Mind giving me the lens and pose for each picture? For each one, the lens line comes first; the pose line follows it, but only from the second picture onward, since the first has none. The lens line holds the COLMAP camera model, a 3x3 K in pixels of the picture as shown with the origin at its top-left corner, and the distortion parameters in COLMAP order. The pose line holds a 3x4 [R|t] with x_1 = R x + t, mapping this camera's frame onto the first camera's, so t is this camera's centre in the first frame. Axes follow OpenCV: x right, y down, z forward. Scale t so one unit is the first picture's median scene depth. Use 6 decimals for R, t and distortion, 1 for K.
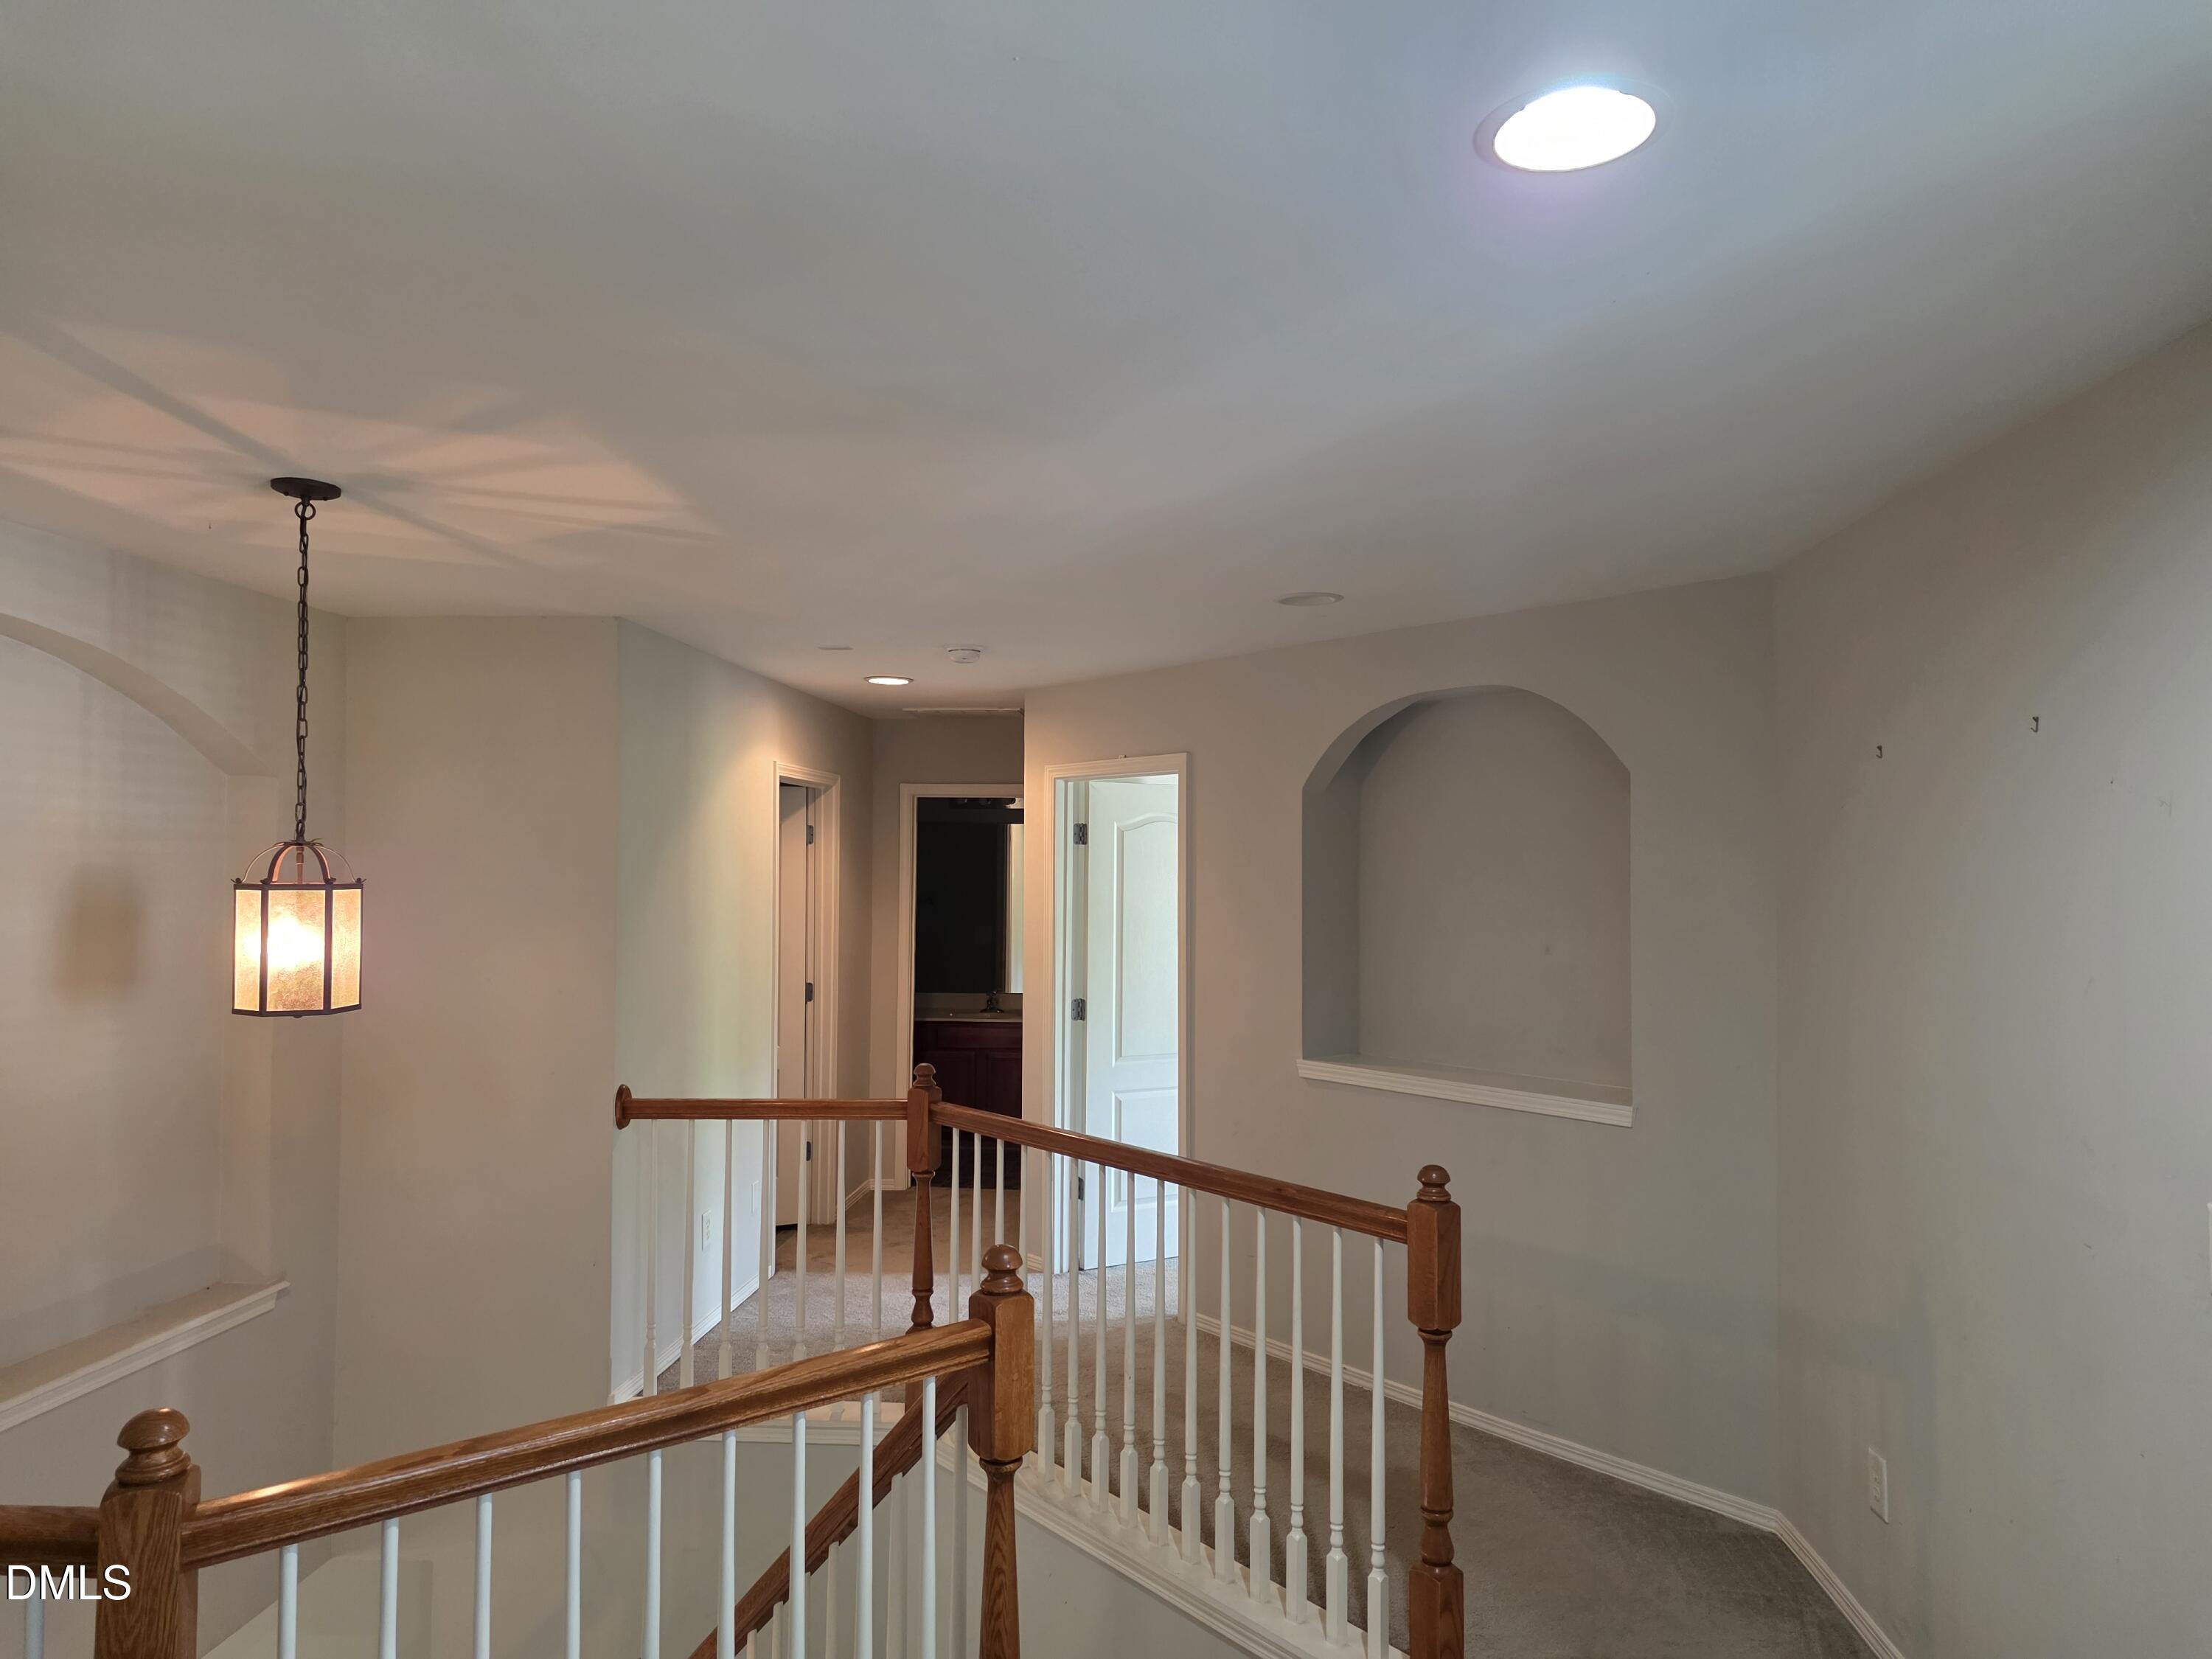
lens RADIAL K [[1481.7, 0, 1104.8], [0, 1481.7, 823.2], [0, 0, 1]] dist [0.065806, -0.060399]
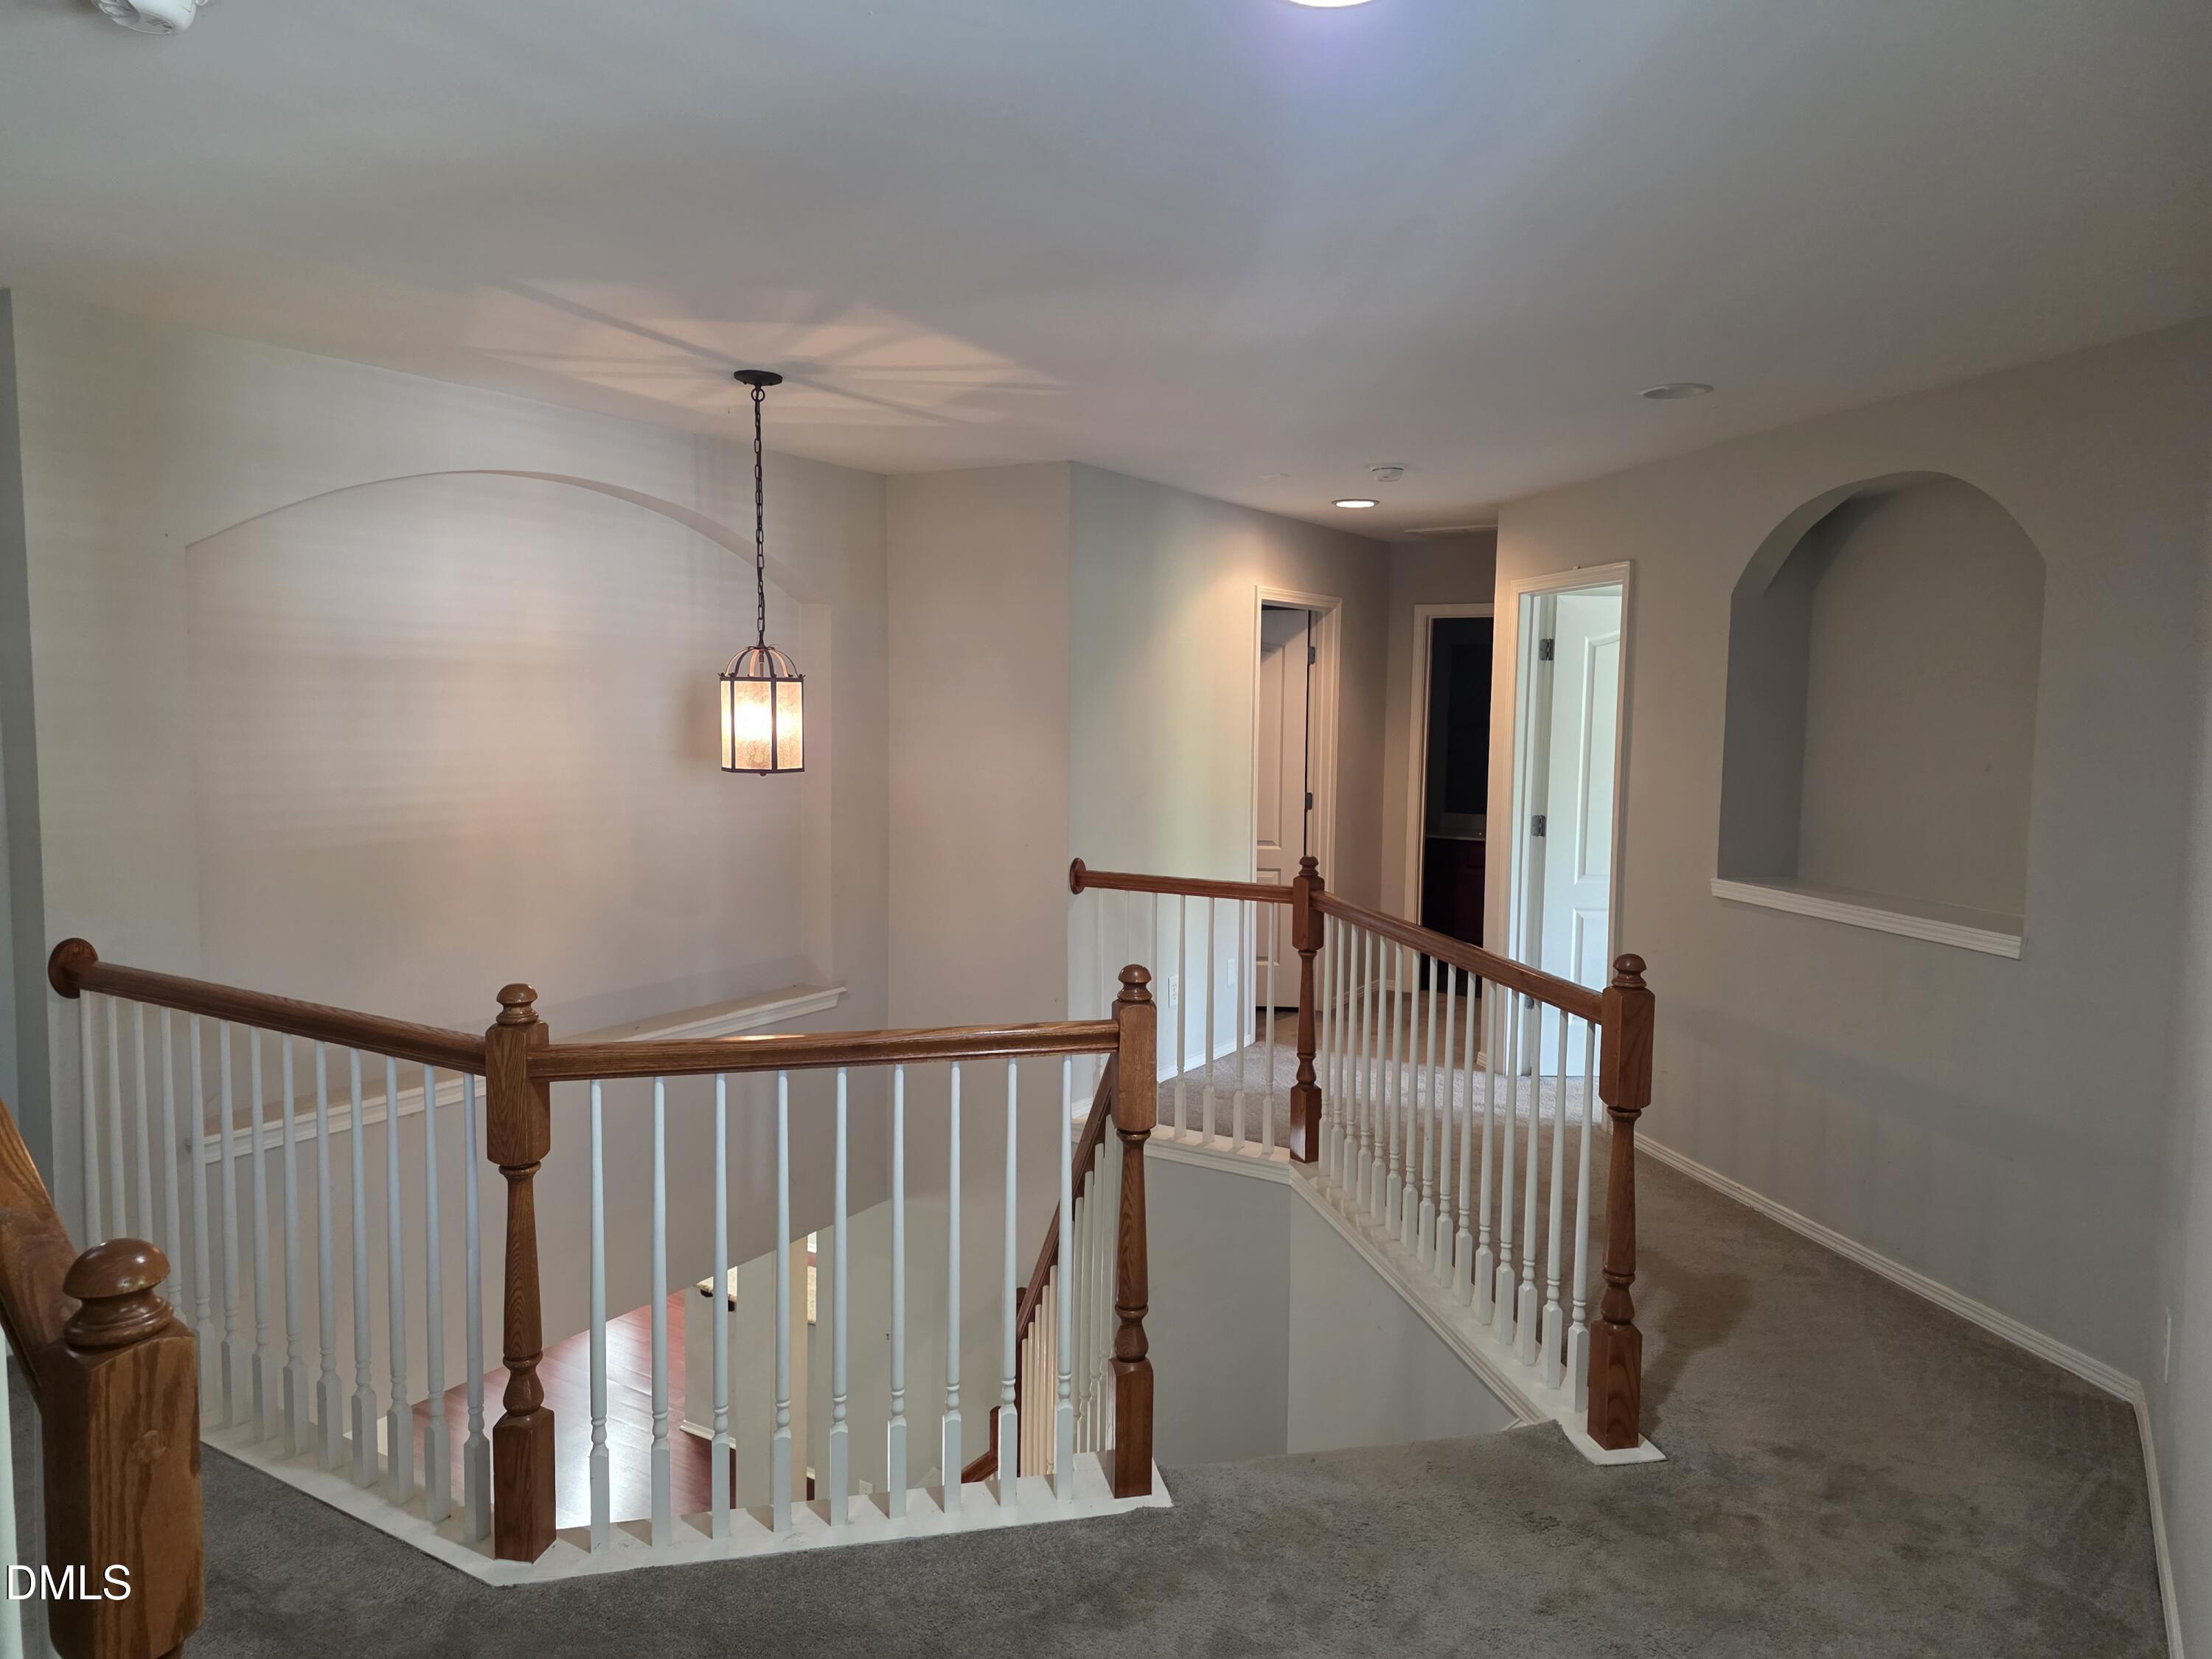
lens RADIAL K [[1481.7, 0, 1108.9], [0, 1481.7, 813.2], [0, 0, 1]] dist [0.065806, -0.060399]
pose [[0.892688, 0.041676, -0.448744, 0.259941], [0.004556, 0.994829, 0.101457, 0.020007], [0.450652, -0.092615, 0.887882, -0.047455]]
